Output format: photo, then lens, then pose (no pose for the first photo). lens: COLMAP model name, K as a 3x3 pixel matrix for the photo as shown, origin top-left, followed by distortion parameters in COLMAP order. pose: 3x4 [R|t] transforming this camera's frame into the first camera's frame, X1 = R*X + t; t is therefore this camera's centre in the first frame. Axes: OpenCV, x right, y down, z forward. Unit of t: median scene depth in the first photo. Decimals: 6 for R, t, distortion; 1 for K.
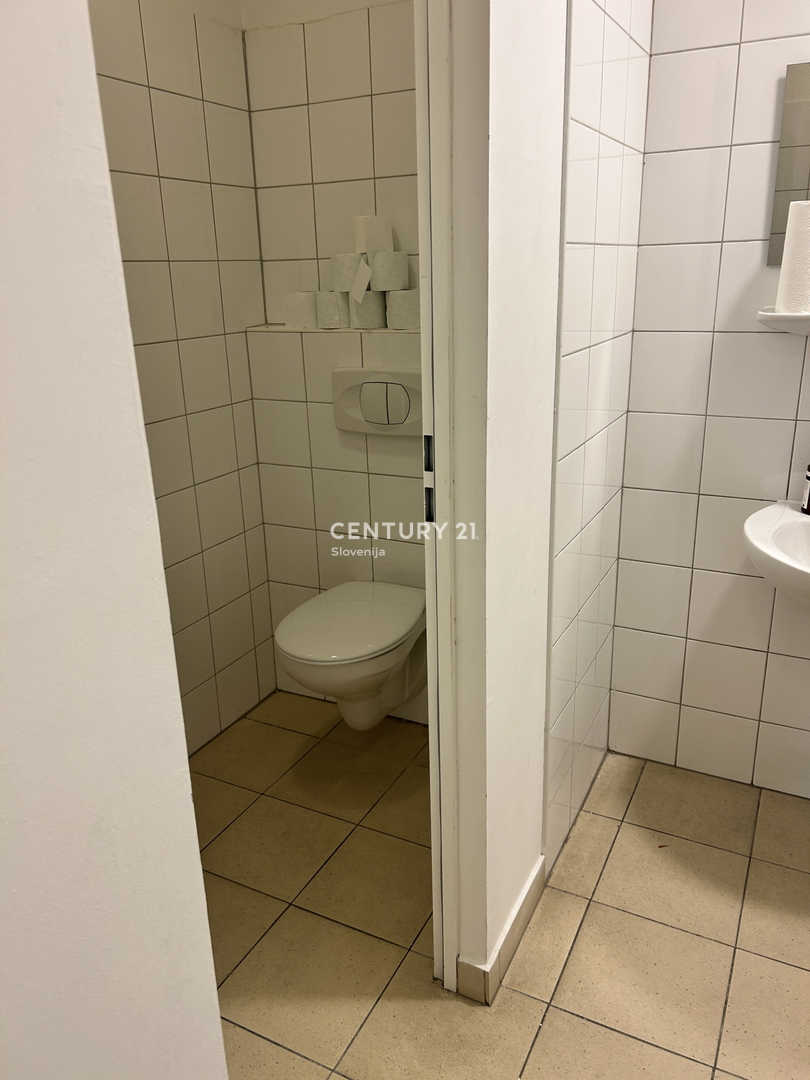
lens RADIAL K [[814.0, 0, 403.0], [0, 814.0, 538.5], [0, 0, 1]] dist [0.006665, -0.007471]
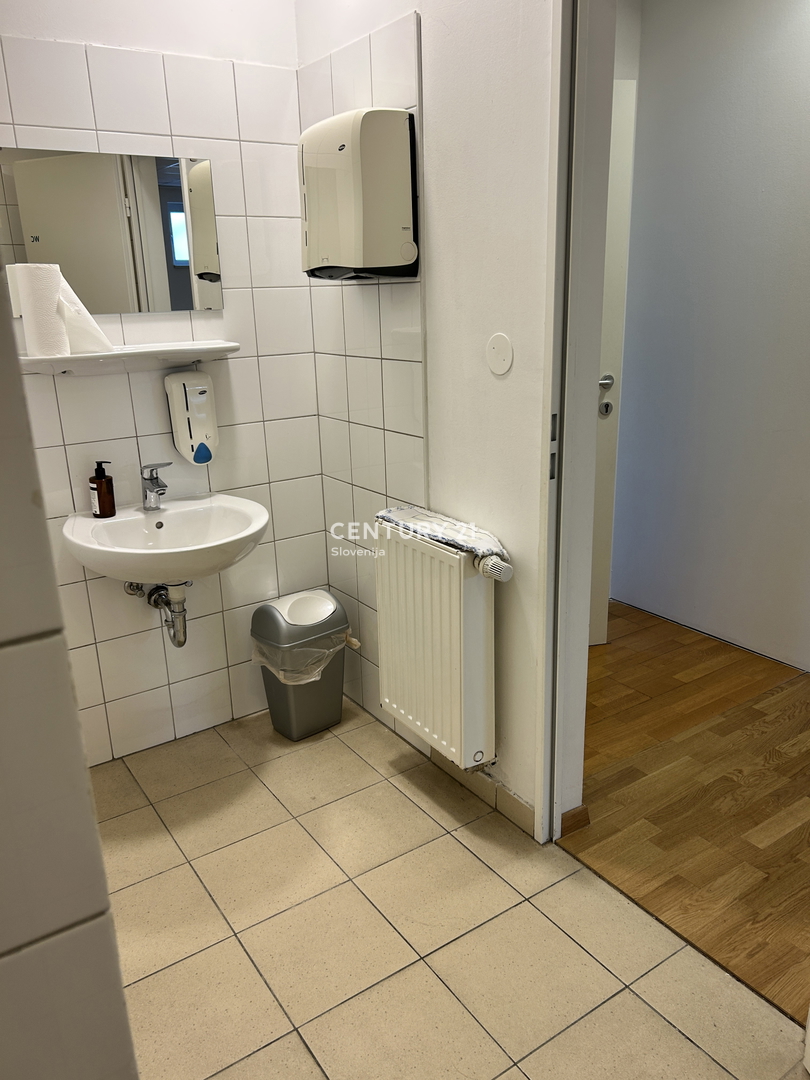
lens RADIAL K [[814.0, 0, 402.5], [0, 814.0, 541.4], [0, 0, 1]] dist [0.006665, -0.007471]
pose [[0.472602, -0.241936, 0.847416, -0.335279], [0.289303, 0.950881, 0.110132, -0.000004], [-0.832437, 0.193111, 0.519381, -0.000177]]
